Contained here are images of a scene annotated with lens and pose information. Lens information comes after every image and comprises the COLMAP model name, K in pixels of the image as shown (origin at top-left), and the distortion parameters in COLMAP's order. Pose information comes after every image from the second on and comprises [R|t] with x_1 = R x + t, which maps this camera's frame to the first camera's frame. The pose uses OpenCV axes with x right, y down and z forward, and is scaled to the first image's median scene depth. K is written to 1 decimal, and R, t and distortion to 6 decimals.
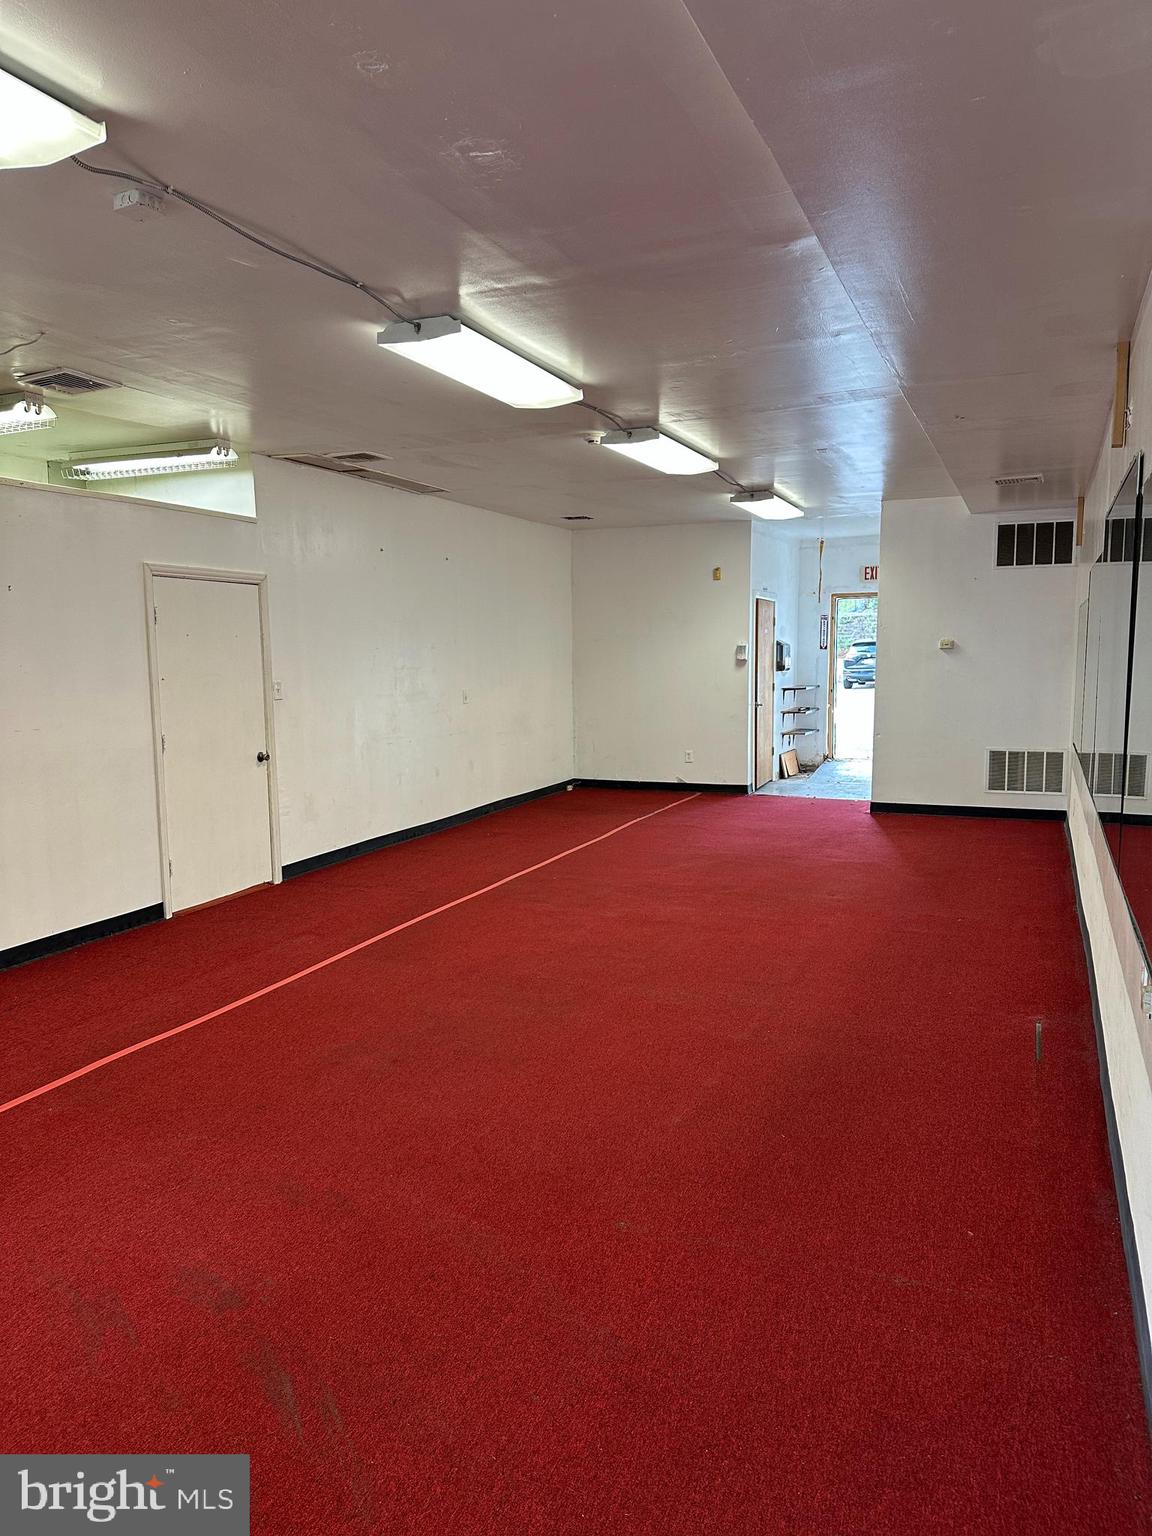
lens RADIAL K [[1072.3, 0, 564.8], [0, 1072.3, 774.7], [0, 0, 1]] dist [0.058847, -0.078616]
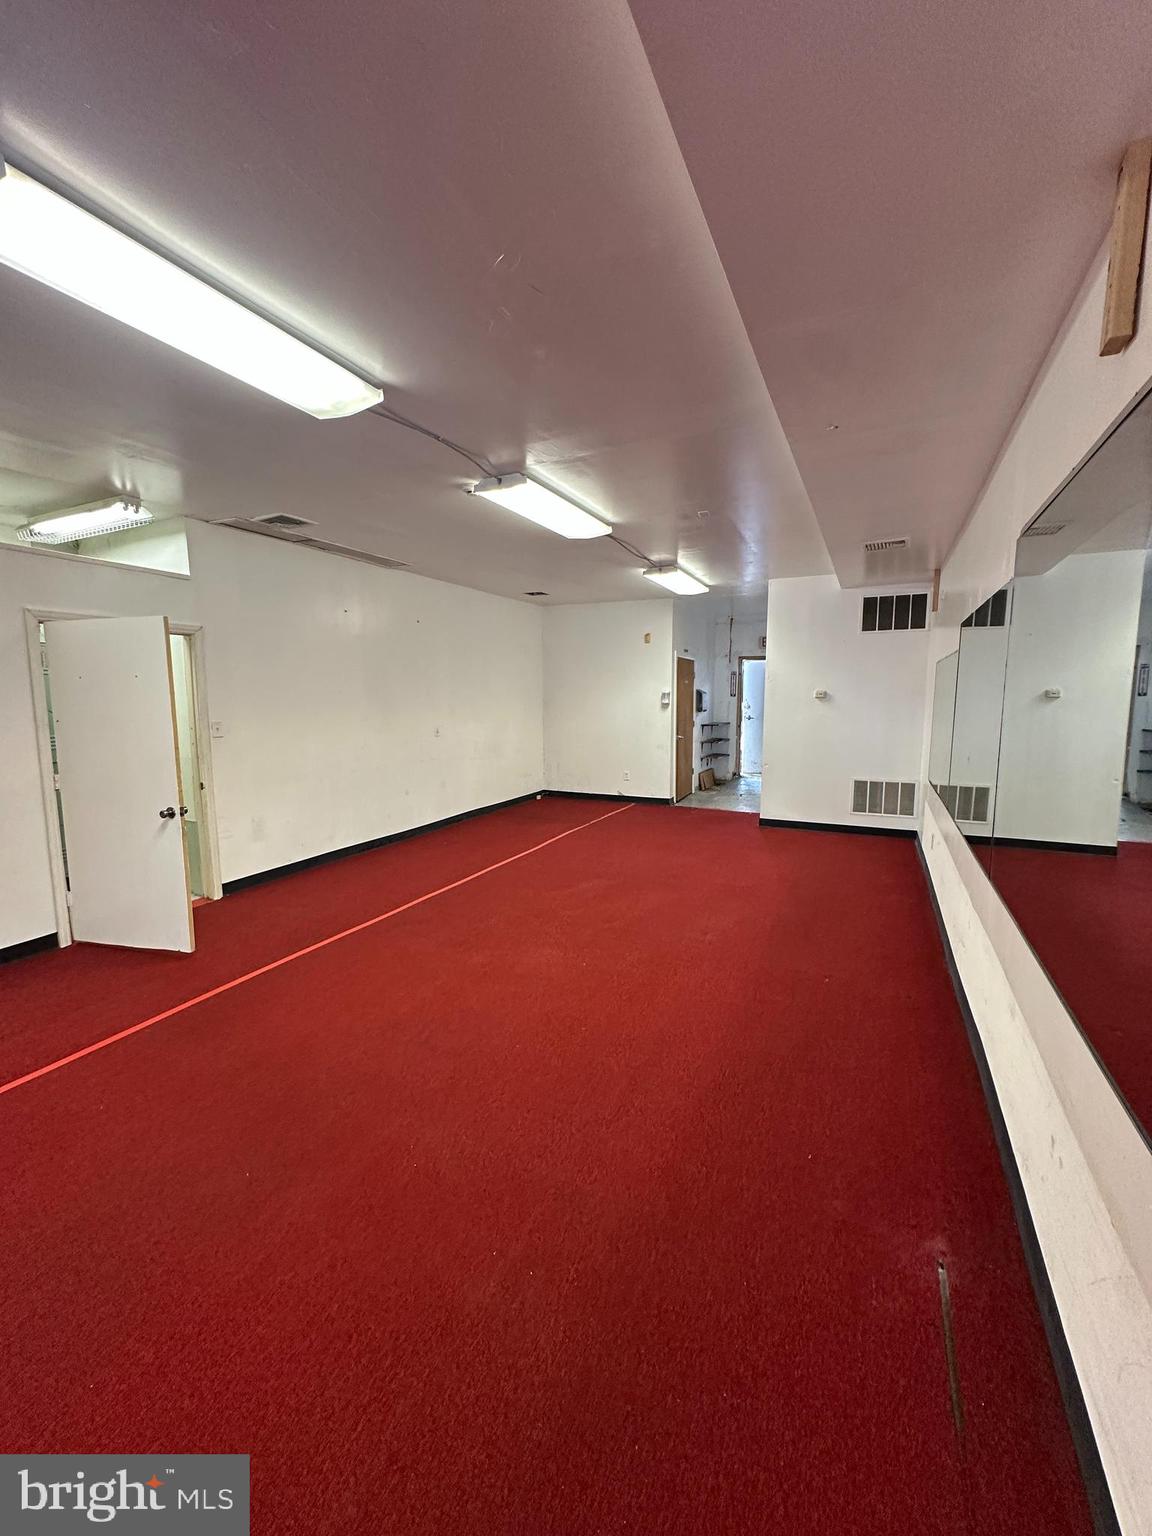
lens RADIAL K [[611.9, 0, 578.7], [0, 611.9, 768.0], [0, 0, 1]] dist [-0.002309, 0.000685]
pose [[0.999047, 0.013781, -0.041417, 0.107476], [-0.013633, 0.999900, 0.003848, -0.035013], [0.041466, -0.003279, 0.999135, 0.289831]]
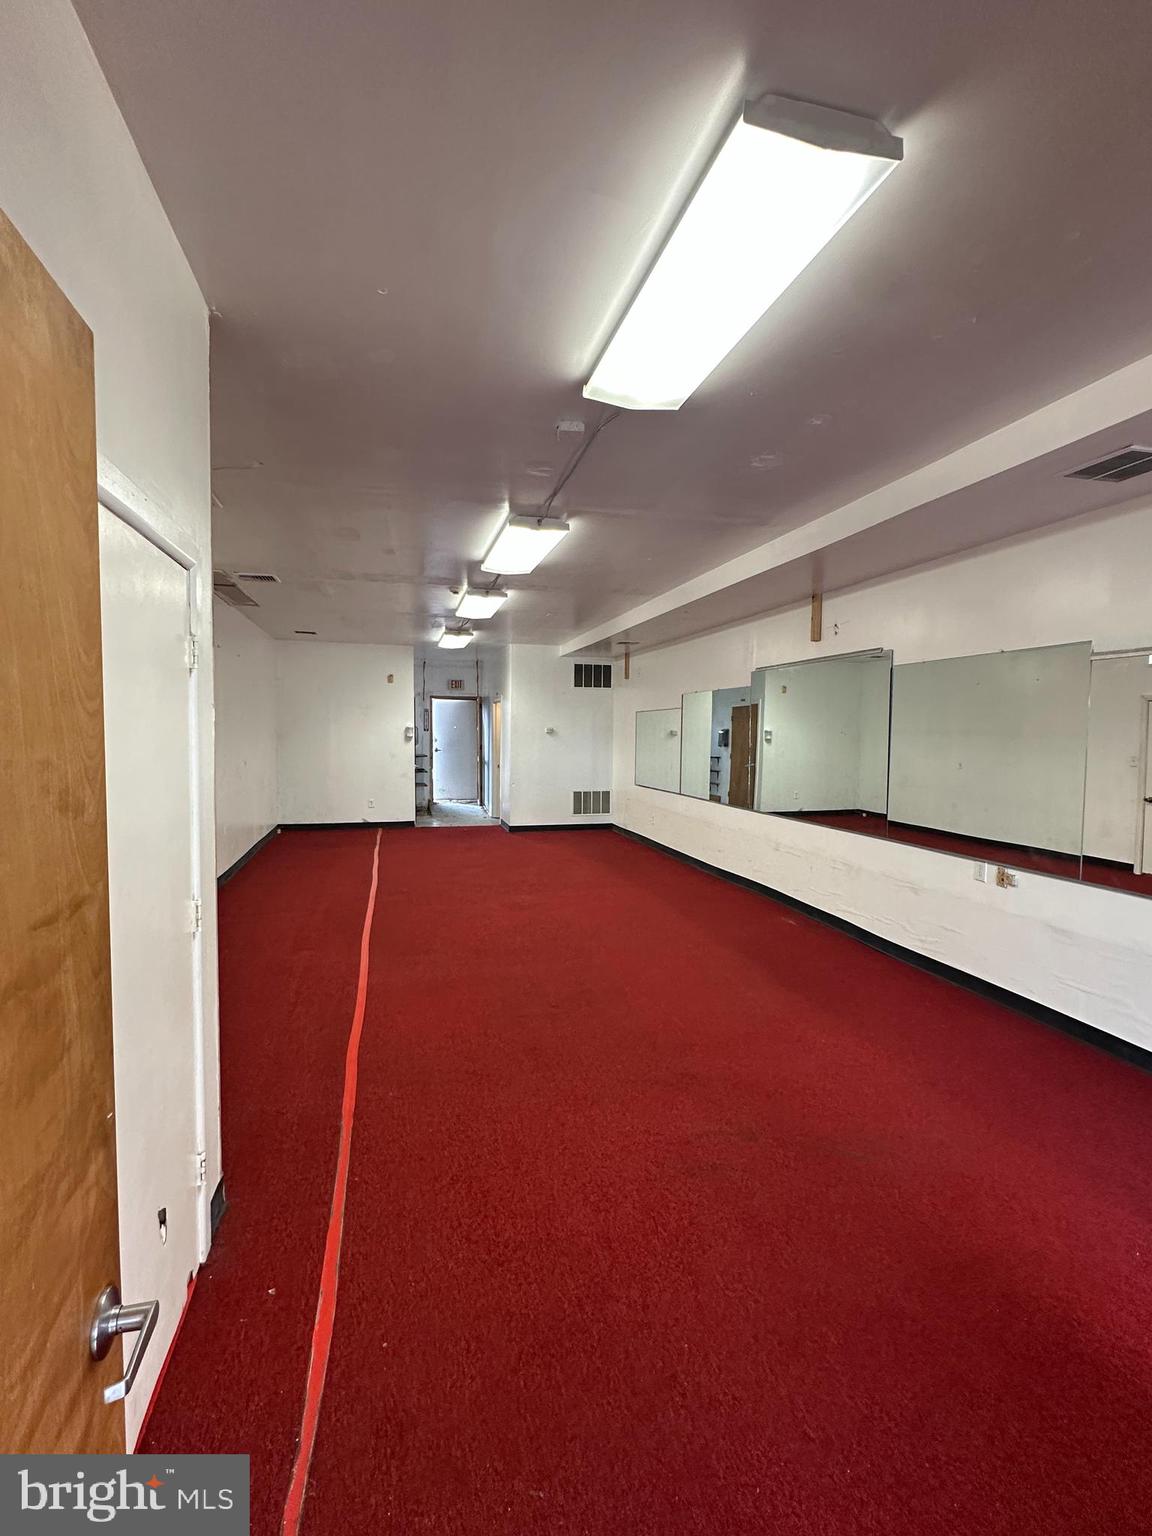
lens RADIAL K [[724.1, 0, 579.8], [0, 724.1, 768.7], [0, 0, 1]] dist [-0.001459, 0.000001]
pose [[0.787920, -0.012654, 0.615648, -0.319662], [0.052117, 0.997572, -0.046197, -0.004762], [-0.613569, 0.068485, 0.786666, 0.077670]]
